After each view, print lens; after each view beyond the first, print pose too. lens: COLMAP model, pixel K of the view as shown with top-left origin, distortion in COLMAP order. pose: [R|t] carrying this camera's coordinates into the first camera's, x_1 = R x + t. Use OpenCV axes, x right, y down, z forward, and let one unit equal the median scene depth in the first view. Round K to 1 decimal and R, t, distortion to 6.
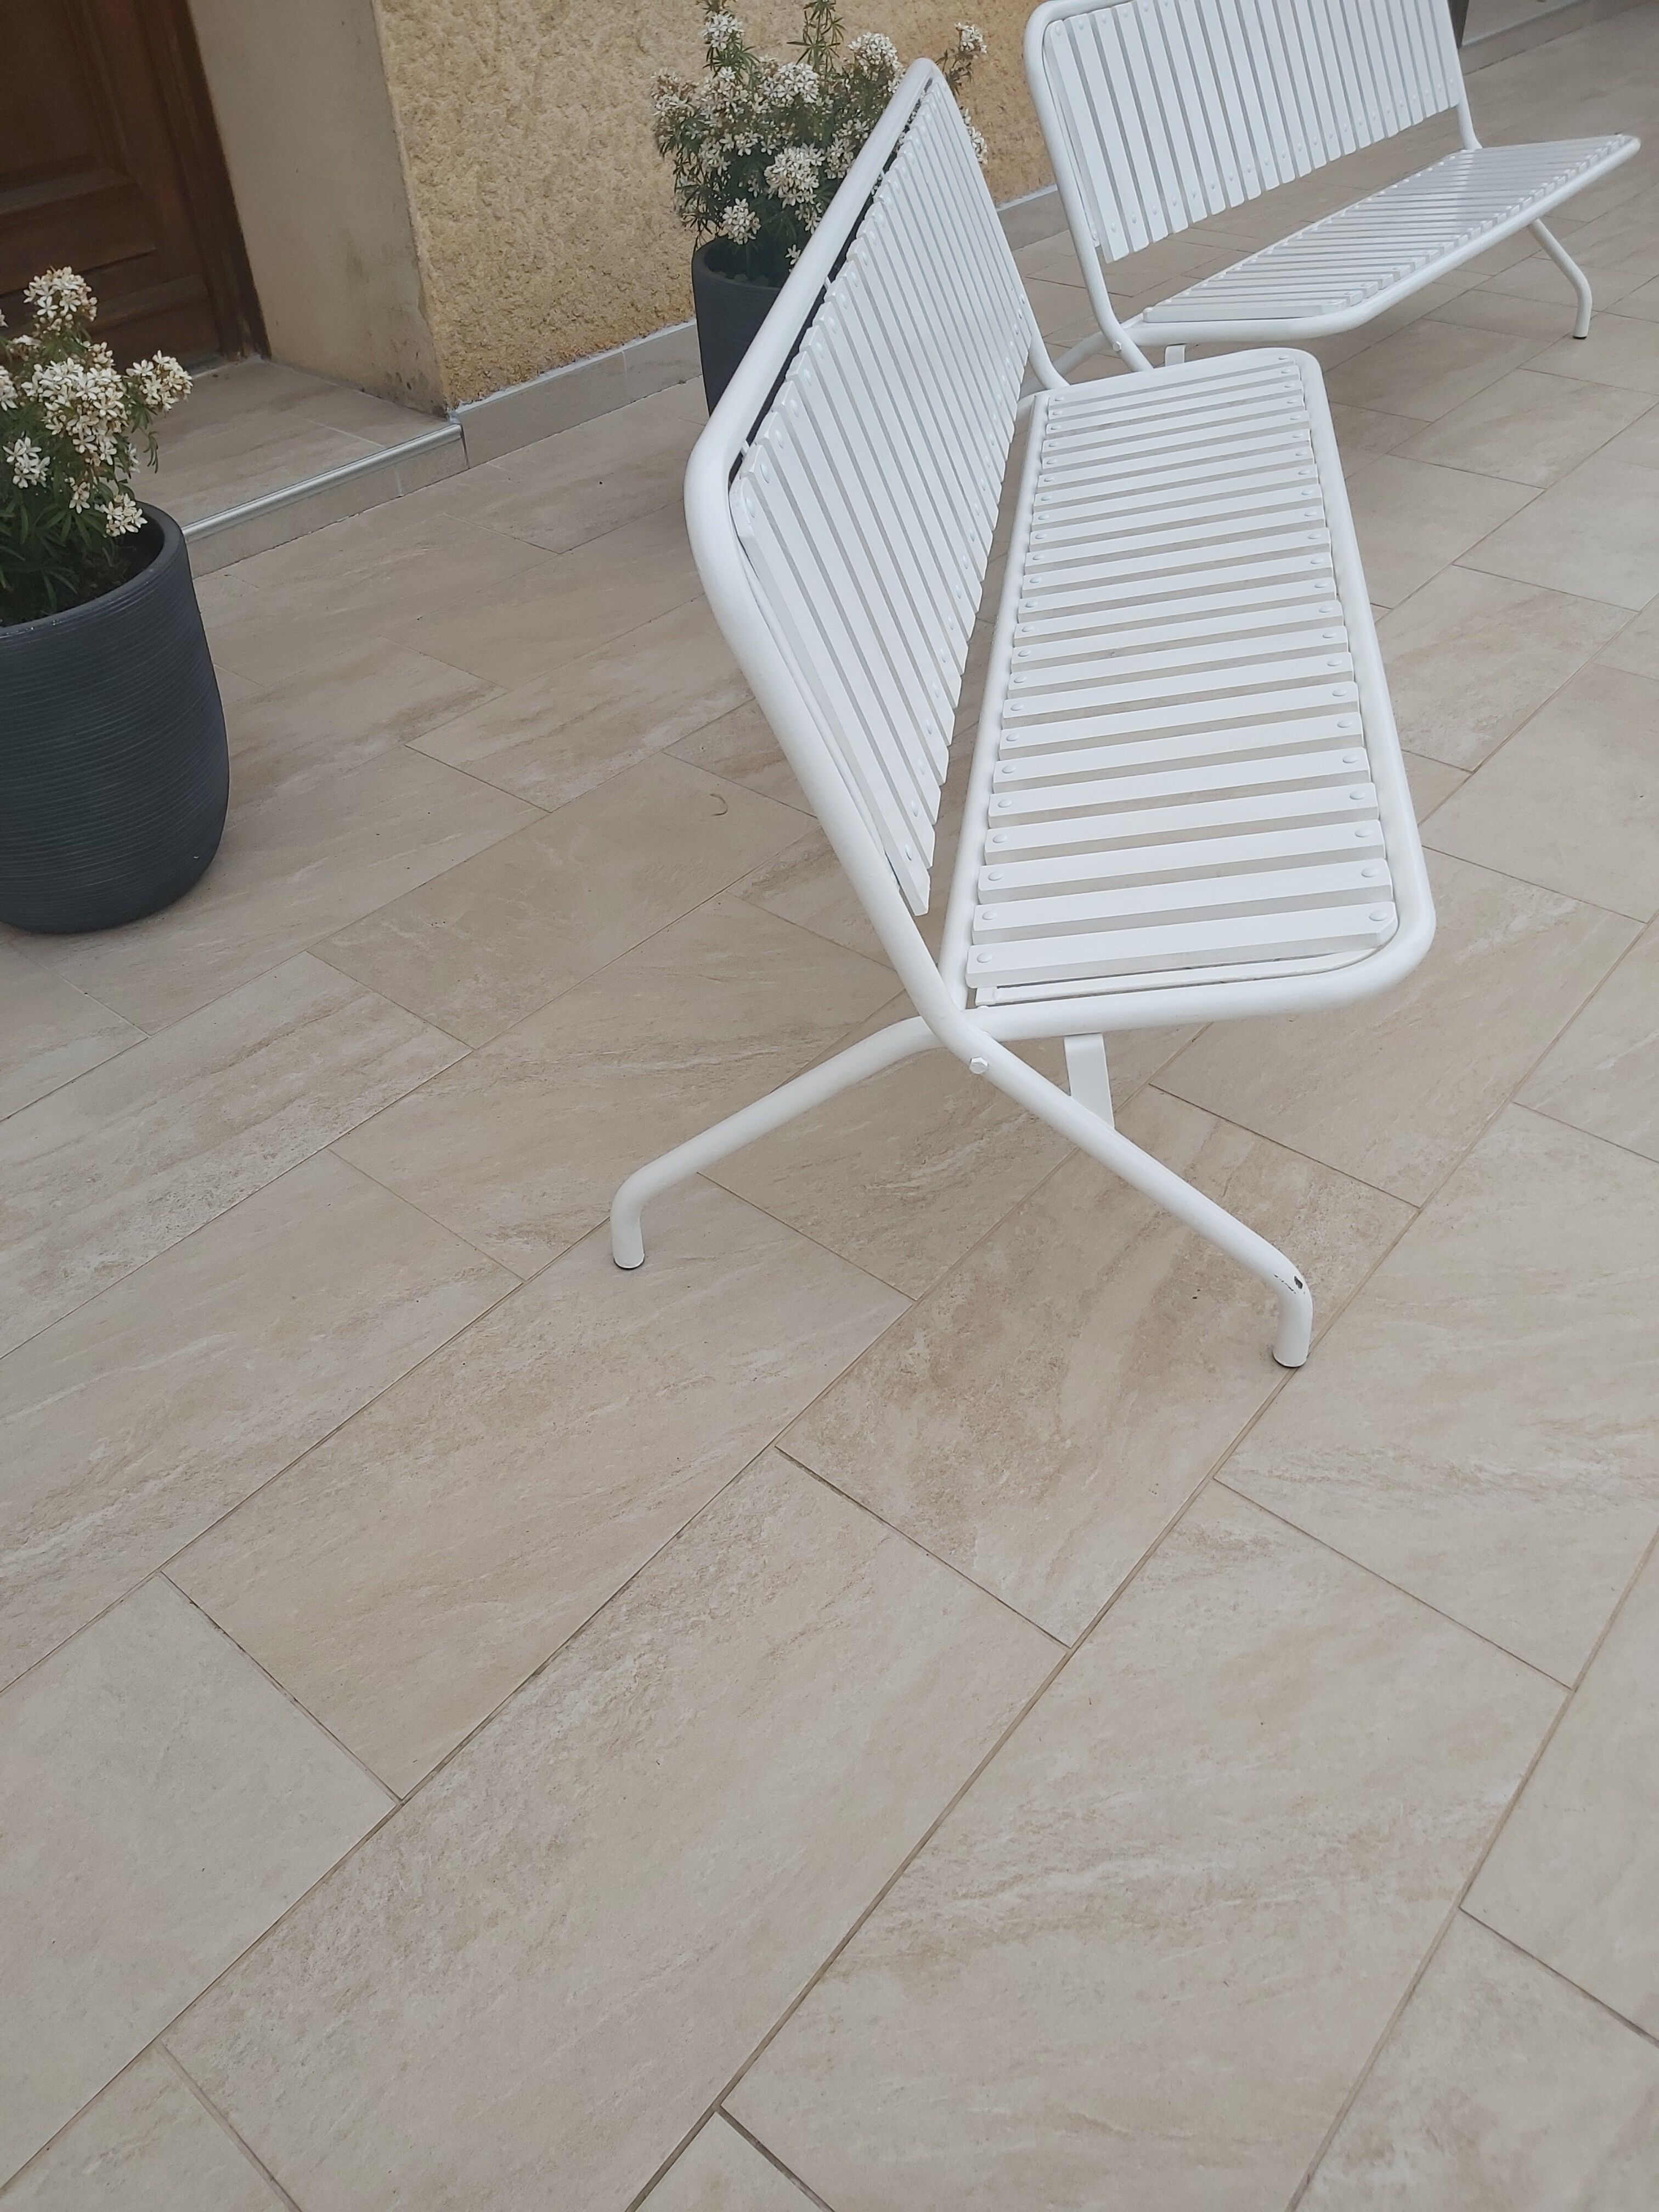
lens RADIAL K [[1710.7, 0, 834.6], [0, 1710.7, 1083.9], [0, 0, 1]] dist [0.106980, -0.193544]
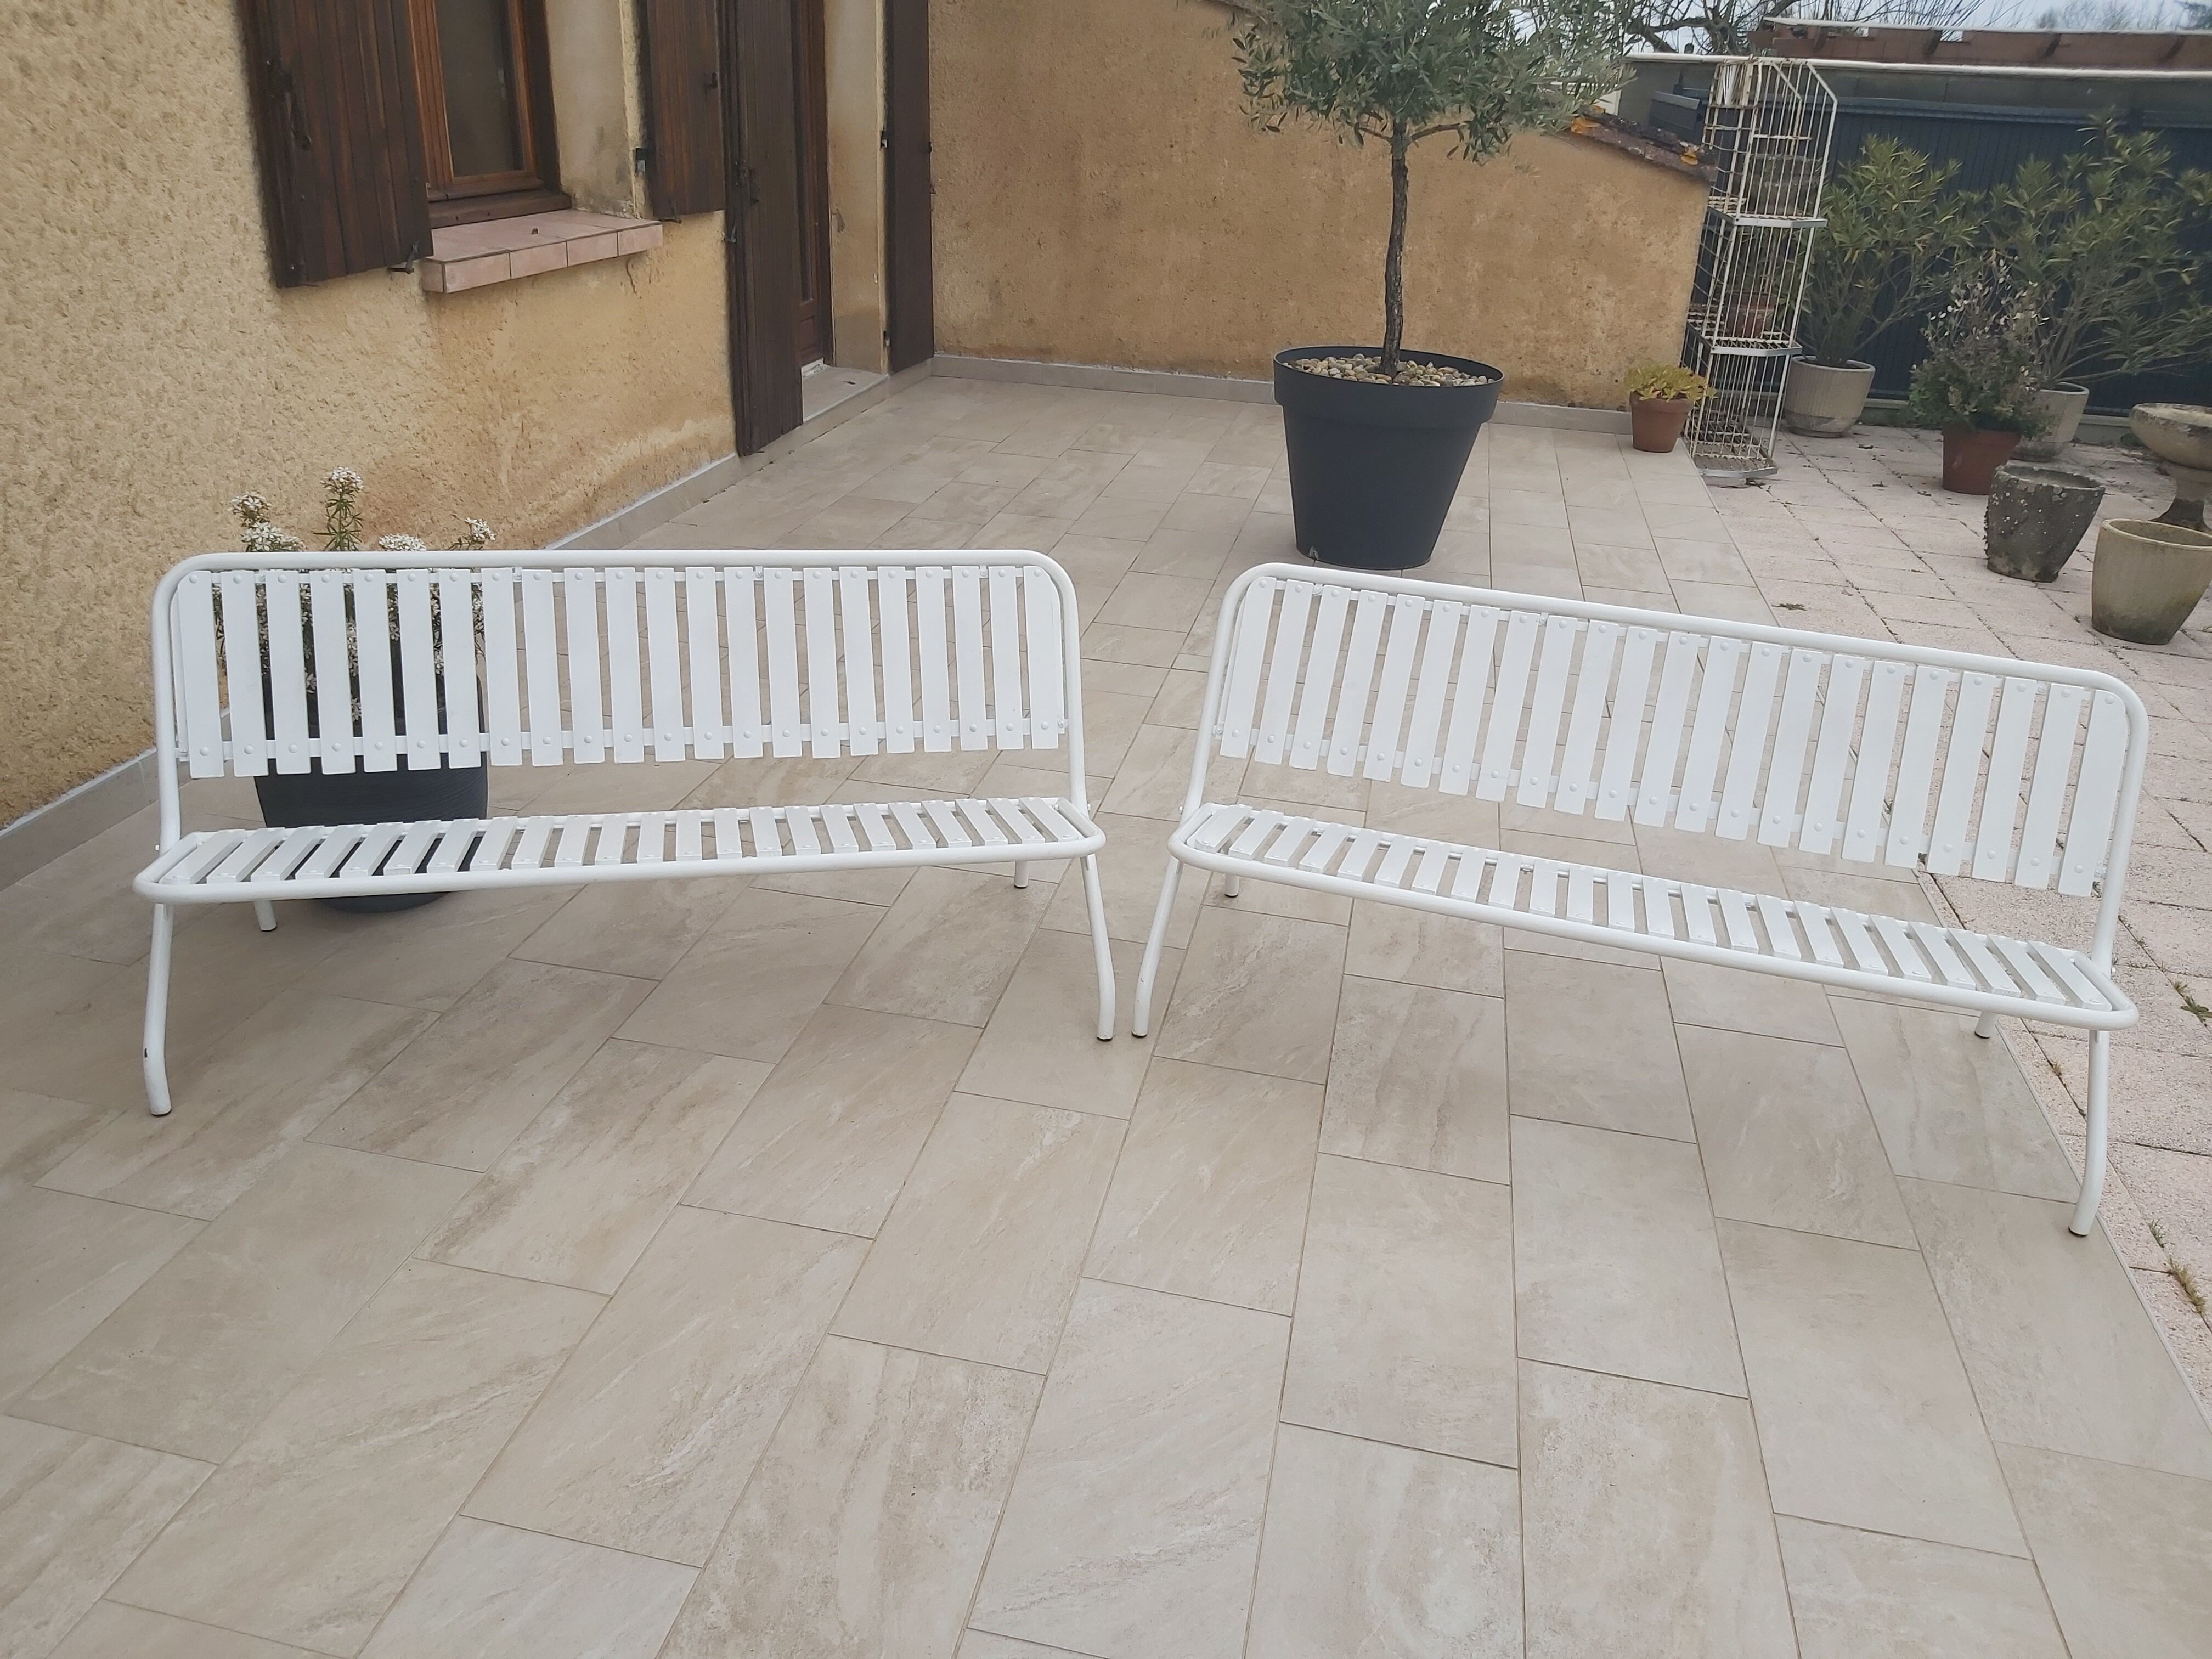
lens RADIAL K [[1706.1, 0, 1106.0], [0, 1706.1, 829.5], [0, 0, 1]] dist [0.062421, -0.118291]
pose [[0.880983, -0.128808, 0.455277, -0.123937], [0.242625, 0.949074, -0.200975, -0.036912], [-0.406204, 0.287517, 0.867371, -0.216657]]
